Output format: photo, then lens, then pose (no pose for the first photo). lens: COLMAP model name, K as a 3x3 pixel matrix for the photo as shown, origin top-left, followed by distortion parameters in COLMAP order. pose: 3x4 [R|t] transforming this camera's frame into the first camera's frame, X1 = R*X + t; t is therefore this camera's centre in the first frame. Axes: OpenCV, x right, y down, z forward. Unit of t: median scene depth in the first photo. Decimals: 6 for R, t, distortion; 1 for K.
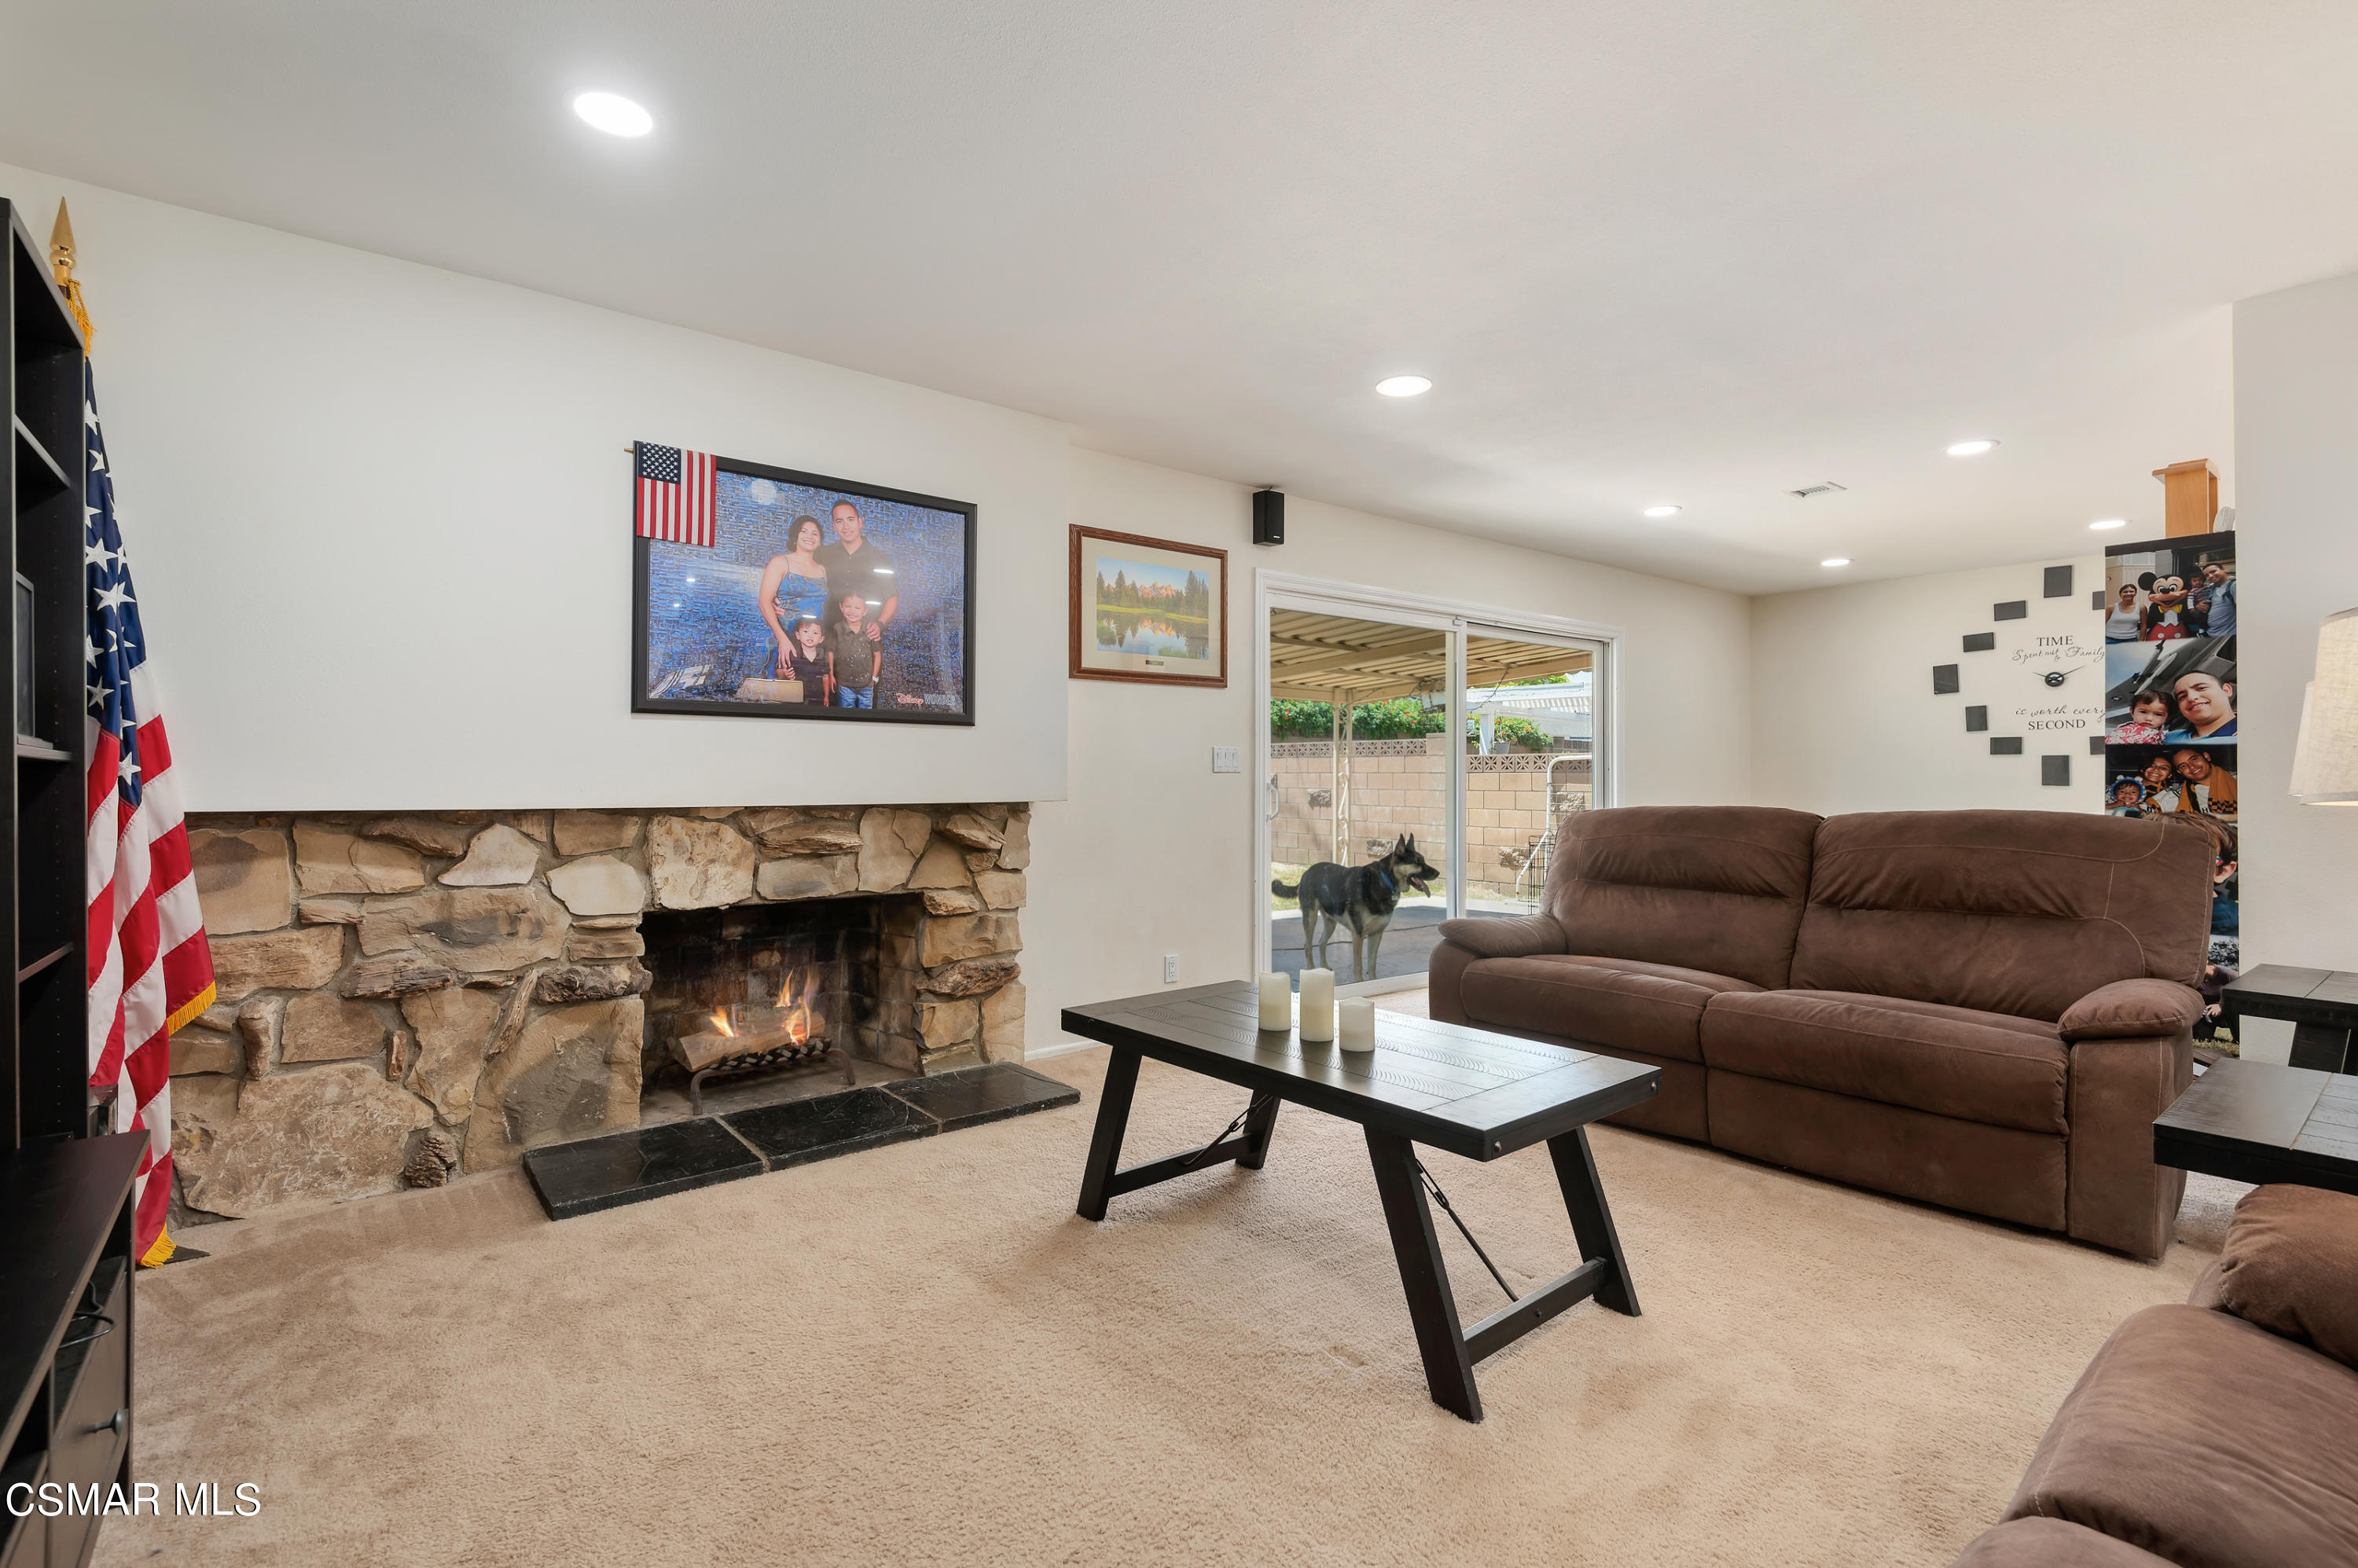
lens RADIAL K [[1060.0, 0, 1179.0], [0, 1060.0, 784.0], [0, 0, 1]] dist [0.002707, -0.005124]
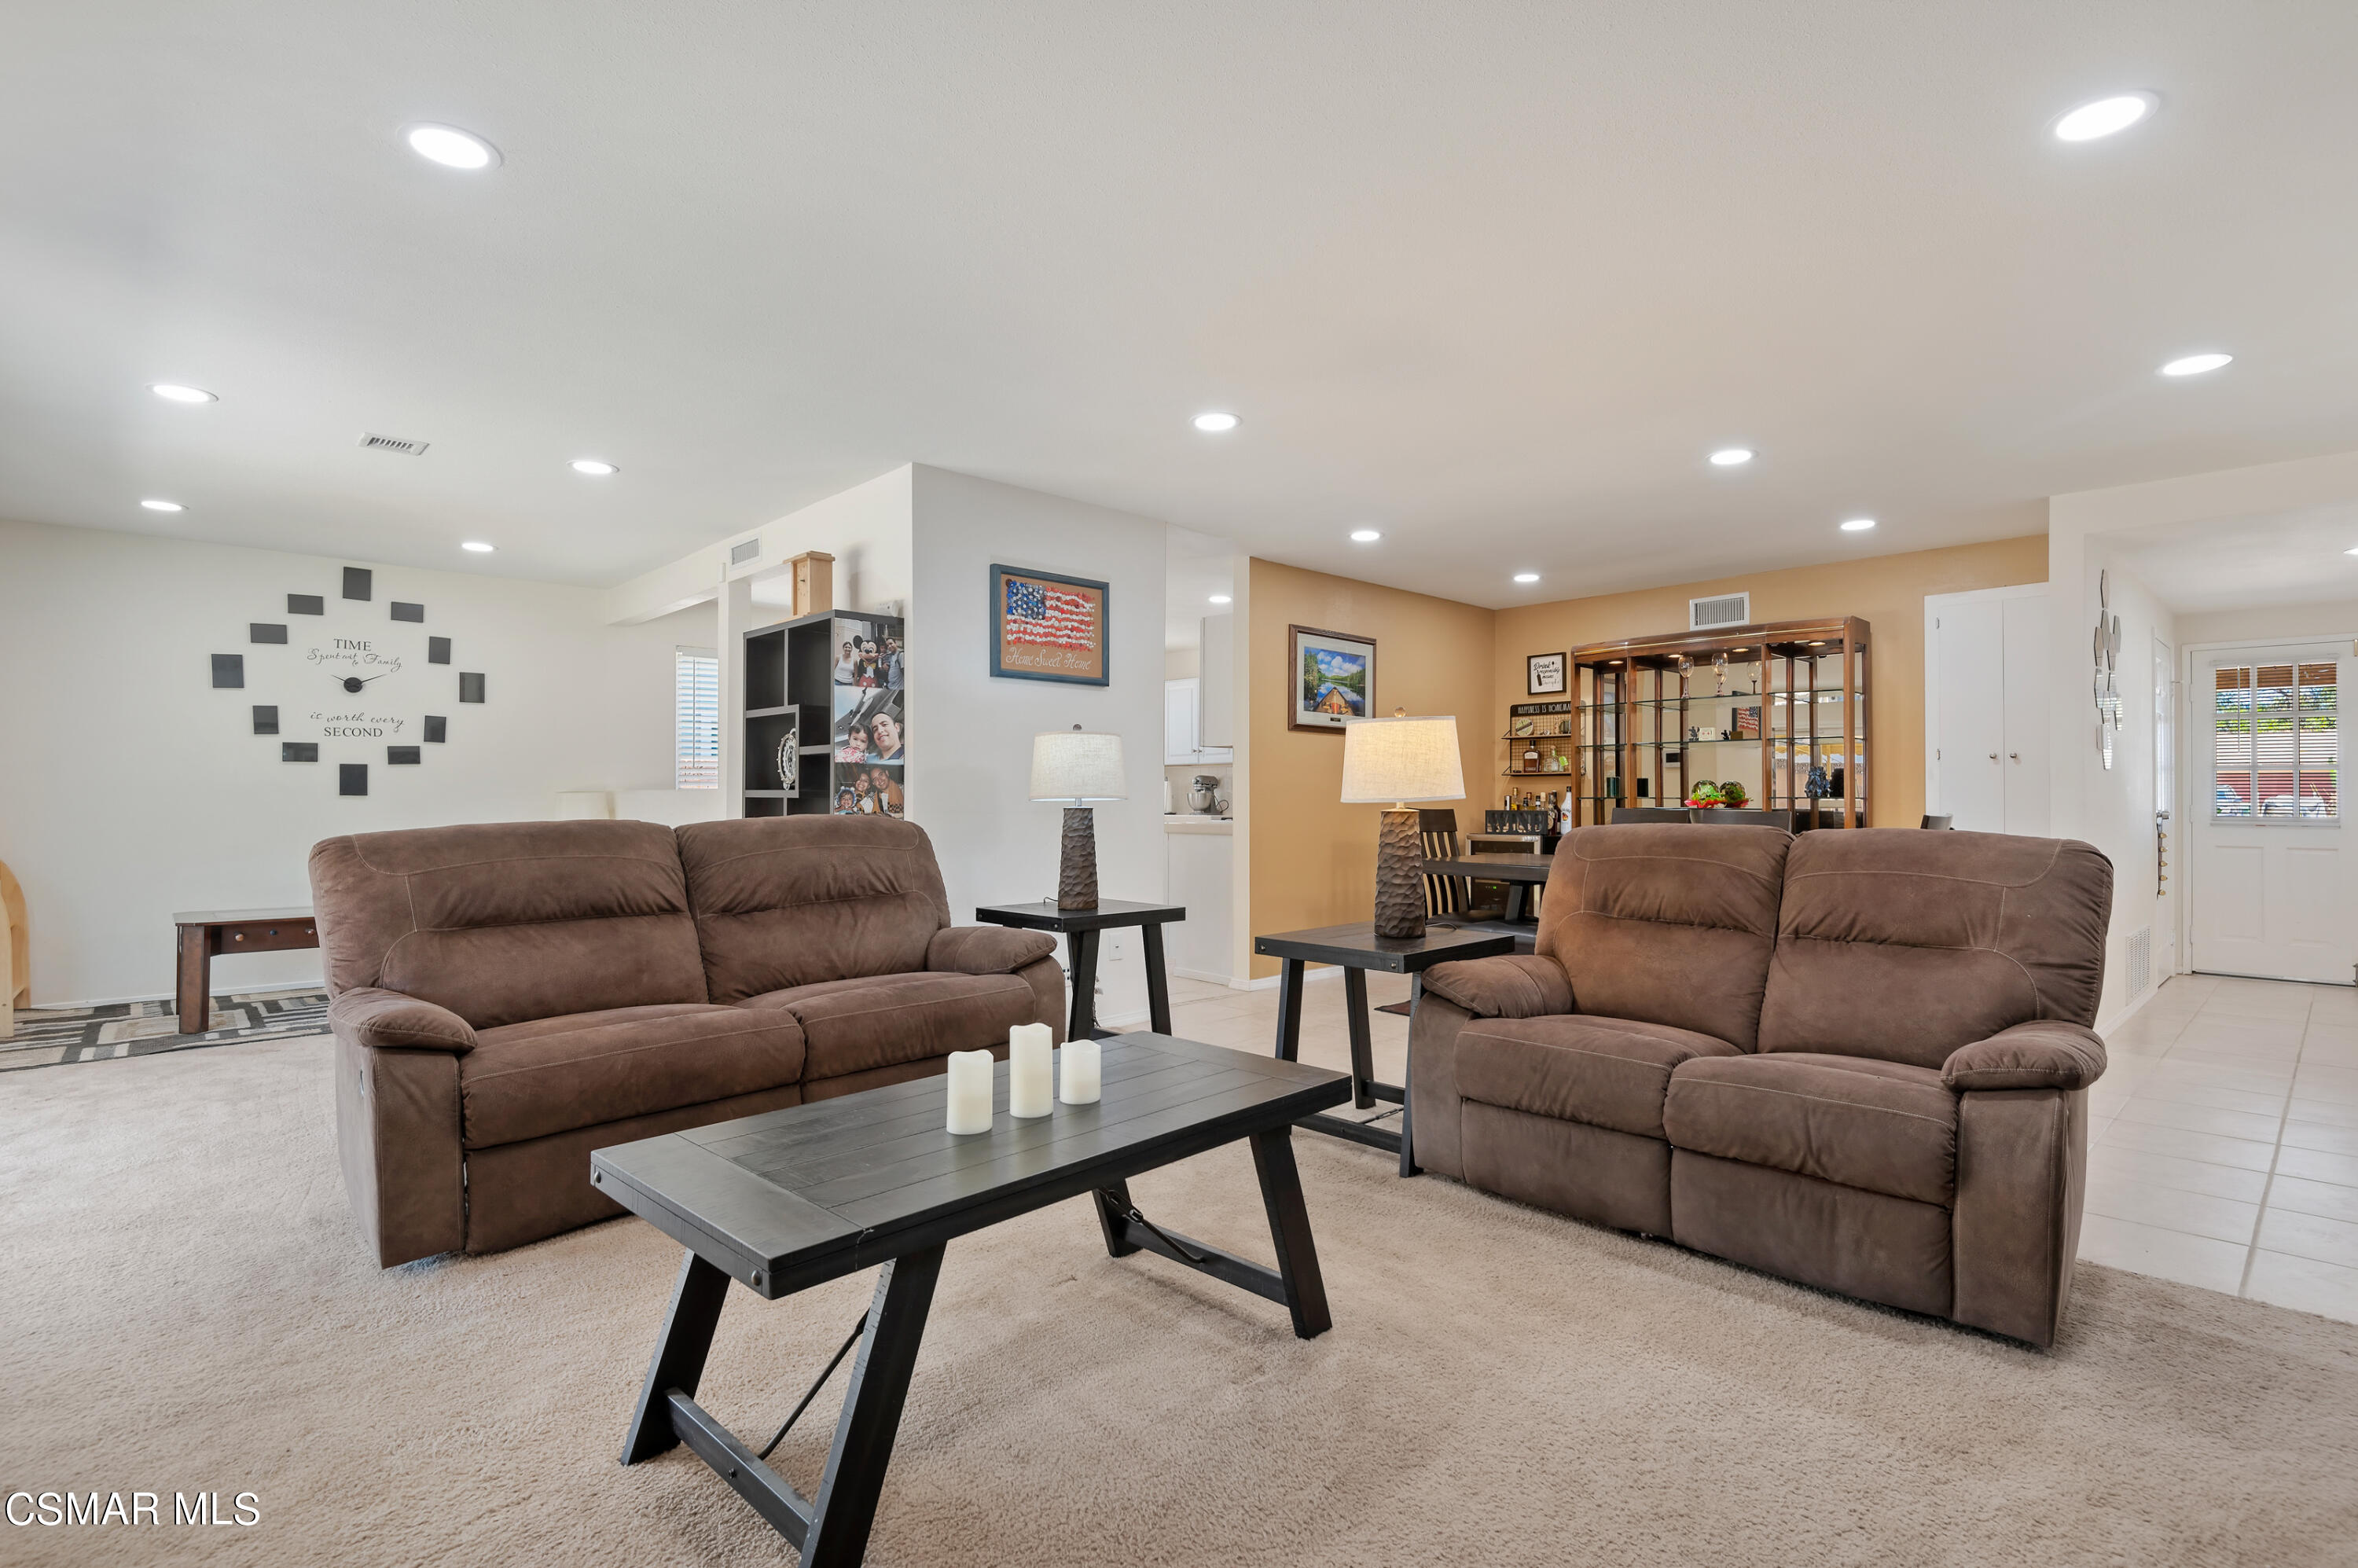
lens RADIAL K [[1118.7, 0, 1180.7], [0, 1118.7, 775.4], [0, 0, 1]] dist [0.032368, -0.019739]
pose [[-0.085575, 0.012424, 0.996254, -0.542648], [0.003685, 0.999919, -0.012153, -0.003137], [-0.996325, 0.002631, -0.085614, 0.715851]]
